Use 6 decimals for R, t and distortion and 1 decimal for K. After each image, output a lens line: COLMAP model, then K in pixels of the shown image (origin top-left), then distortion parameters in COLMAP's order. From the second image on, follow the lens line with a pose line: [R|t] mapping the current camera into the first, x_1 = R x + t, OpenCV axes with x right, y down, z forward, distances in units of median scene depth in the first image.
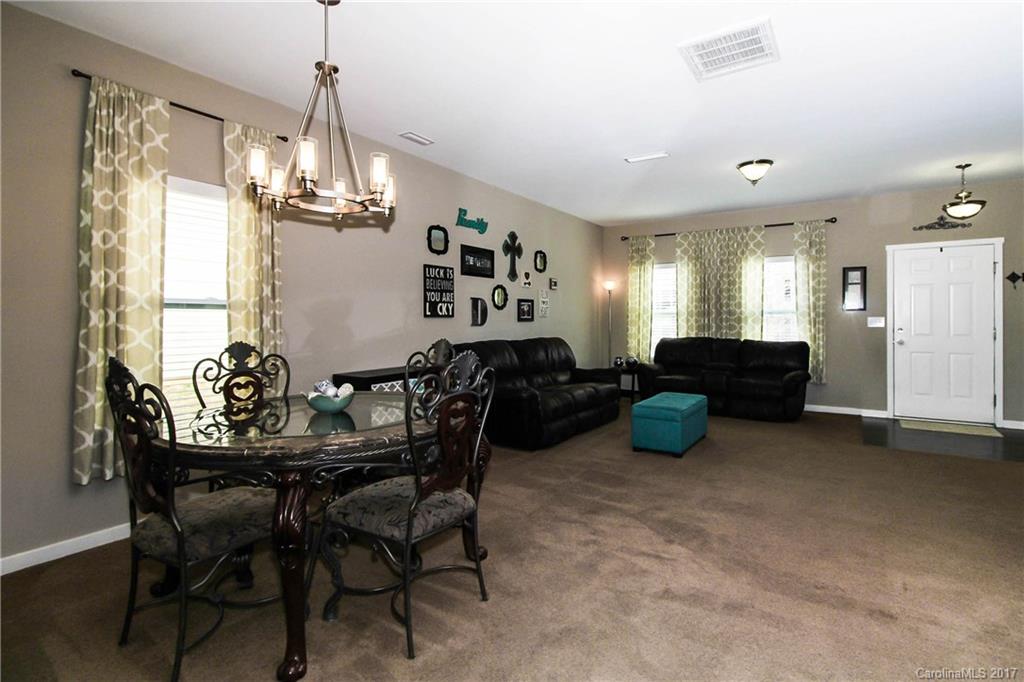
lens RADIAL K [[487.4, 0, 508.8], [0, 487.4, 315.1], [0, 0, 1]] dist [-0.000155, -0.001649]
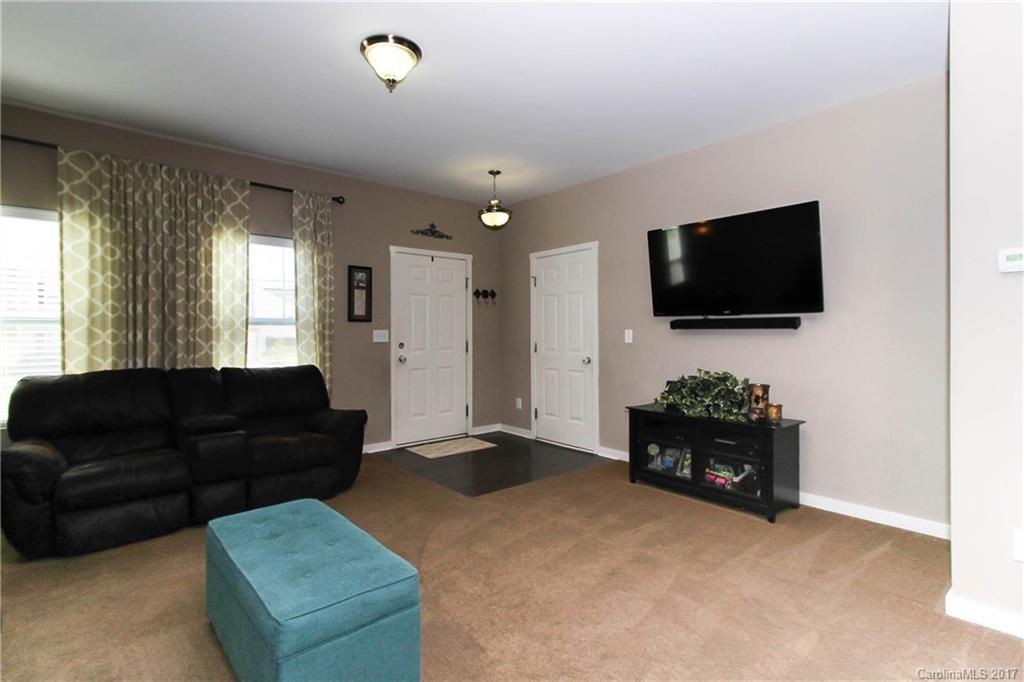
lens RADIAL K [[488.3, 0, 512.0], [0, 488.3, 341.0], [0, 0, 1]] dist [0.001981, 0.000276]
pose [[0.256456, -0.017204, 0.966403, 0.007217], [-0.003963, 0.999814, 0.018851, 0.005744], [-0.966548, -0.008664, 0.256340, 0.533825]]
